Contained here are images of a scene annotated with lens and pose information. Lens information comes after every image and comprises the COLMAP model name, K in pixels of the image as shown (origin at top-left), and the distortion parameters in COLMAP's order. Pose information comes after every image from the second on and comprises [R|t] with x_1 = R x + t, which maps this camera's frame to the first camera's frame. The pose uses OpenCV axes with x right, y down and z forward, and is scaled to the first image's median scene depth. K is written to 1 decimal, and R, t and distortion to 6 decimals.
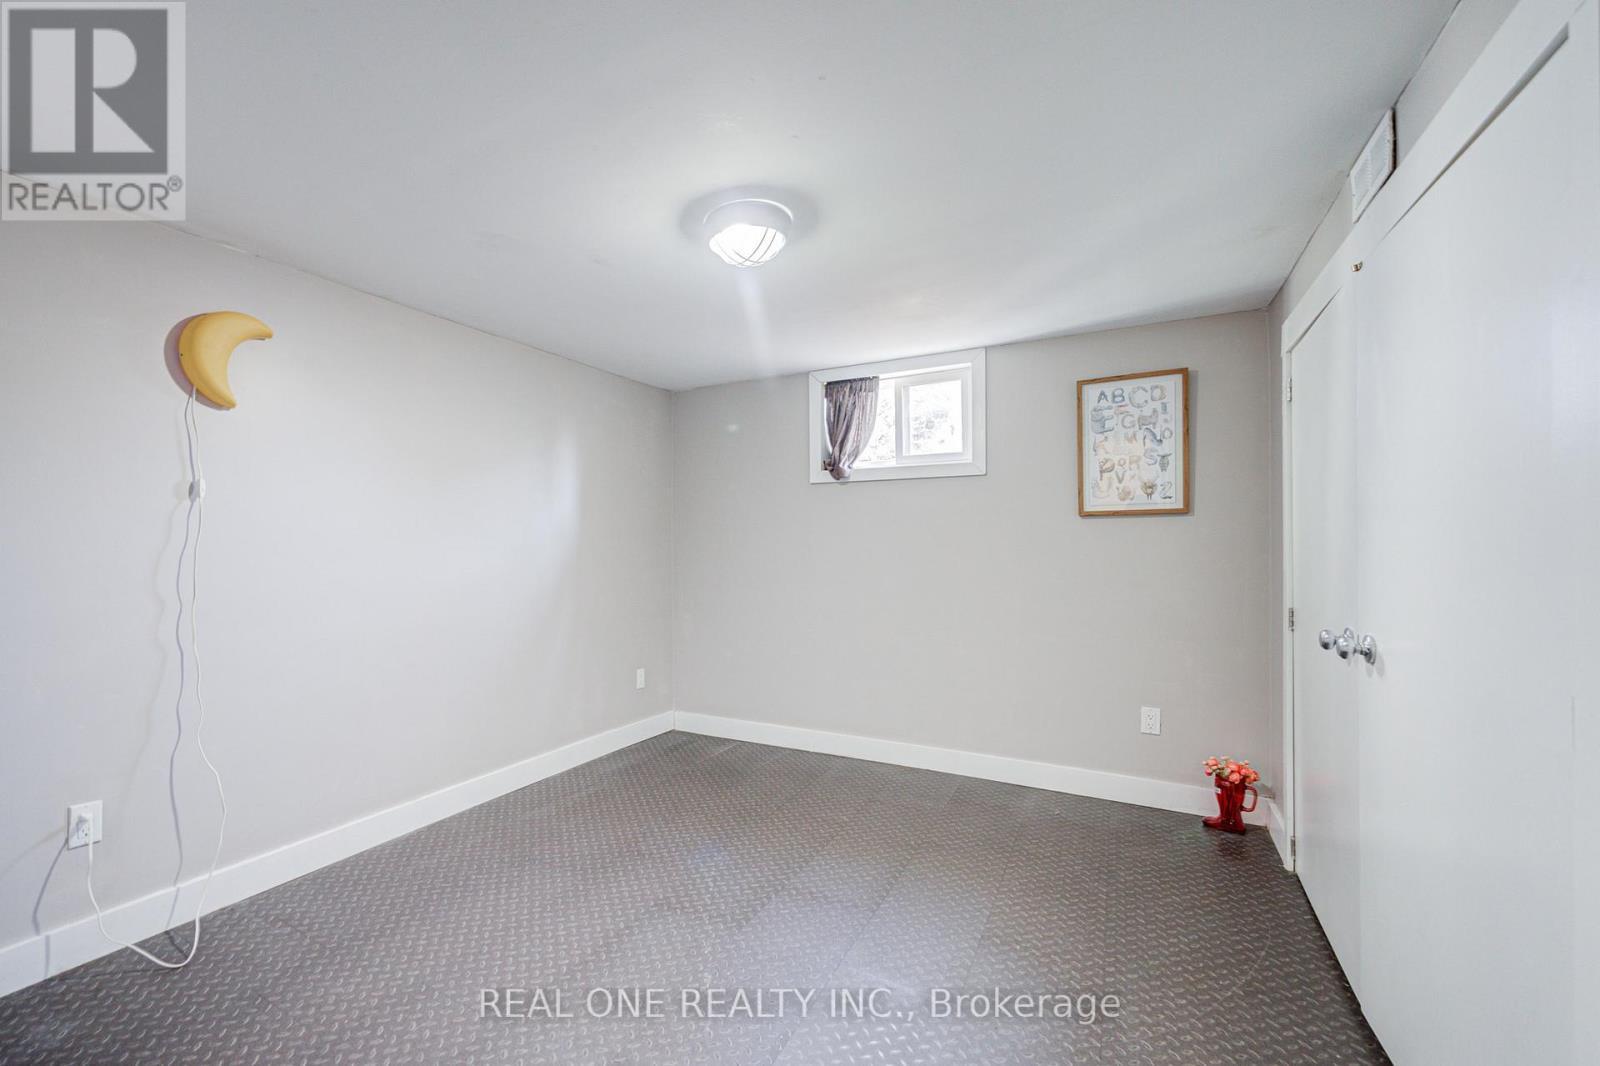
lens RADIAL K [[647.9, 0, 796.2], [0, 647.9, 546.4], [0, 0, 1]] dist [-0.000380, 0.000046]
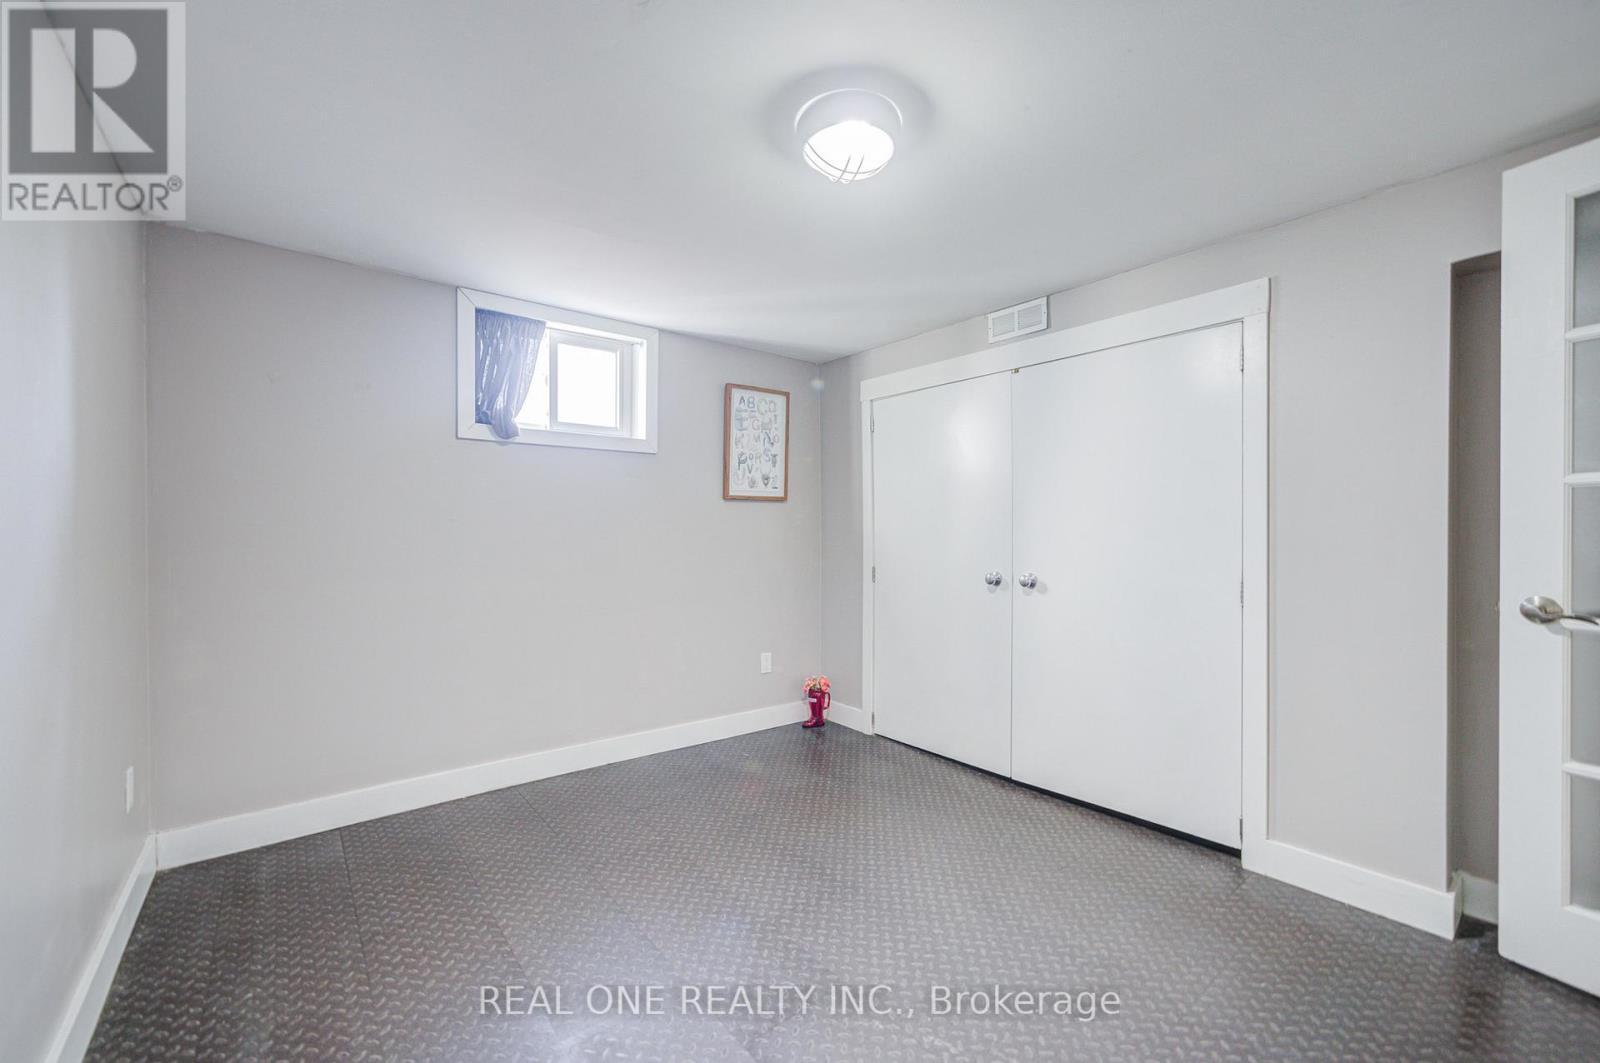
lens RADIAL K [[656.5, 0, 800.0], [0, 656.5, 531.5], [0, 0, 1]] dist [-0.040378, 0.028824]
pose [[0.415819, 0.008698, 0.909406, -0.588966], [0.007178, 0.999892, -0.012846, 0.028799], [-0.909419, 0.011869, 0.415712, 0.399660]]
